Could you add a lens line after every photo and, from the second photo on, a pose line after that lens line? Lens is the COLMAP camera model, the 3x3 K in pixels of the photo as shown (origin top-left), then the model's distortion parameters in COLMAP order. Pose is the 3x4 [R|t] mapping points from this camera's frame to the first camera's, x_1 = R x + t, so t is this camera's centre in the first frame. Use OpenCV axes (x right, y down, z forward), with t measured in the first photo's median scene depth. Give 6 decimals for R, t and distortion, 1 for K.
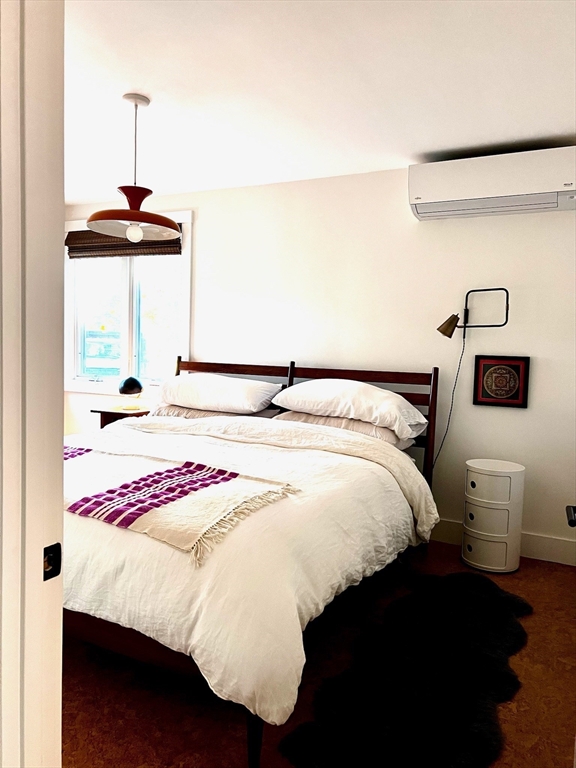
lens RADIAL K [[580.1, 0, 285.6], [0, 580.1, 382.1], [0, 0, 1]] dist [0.009770, -0.002352]
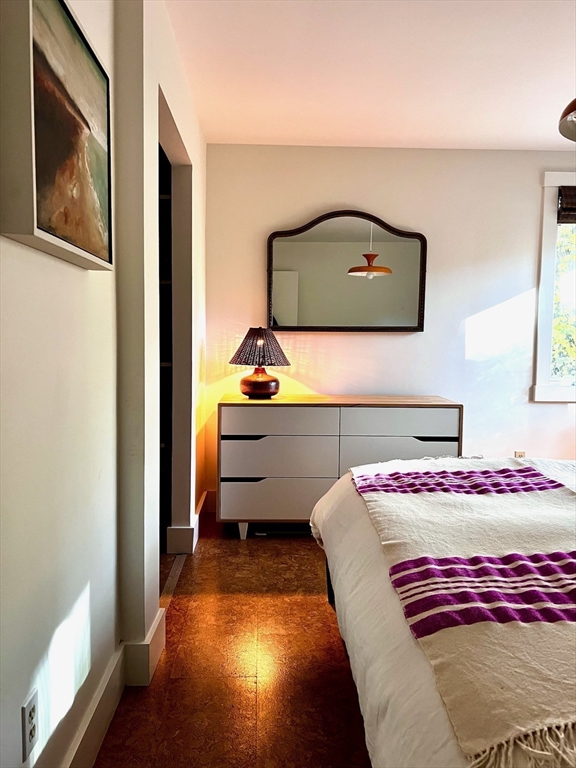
lens RADIAL K [[580.1, 0, 288.6], [0, 580.1, 381.8], [0, 0, 1]] dist [0.009770, -0.002352]
pose [[0.477935, 0.040812, -0.877447, 0.117018], [-0.059050, 0.998153, 0.014263, 0.013789], [0.876408, 0.044996, 0.479462, 0.575622]]
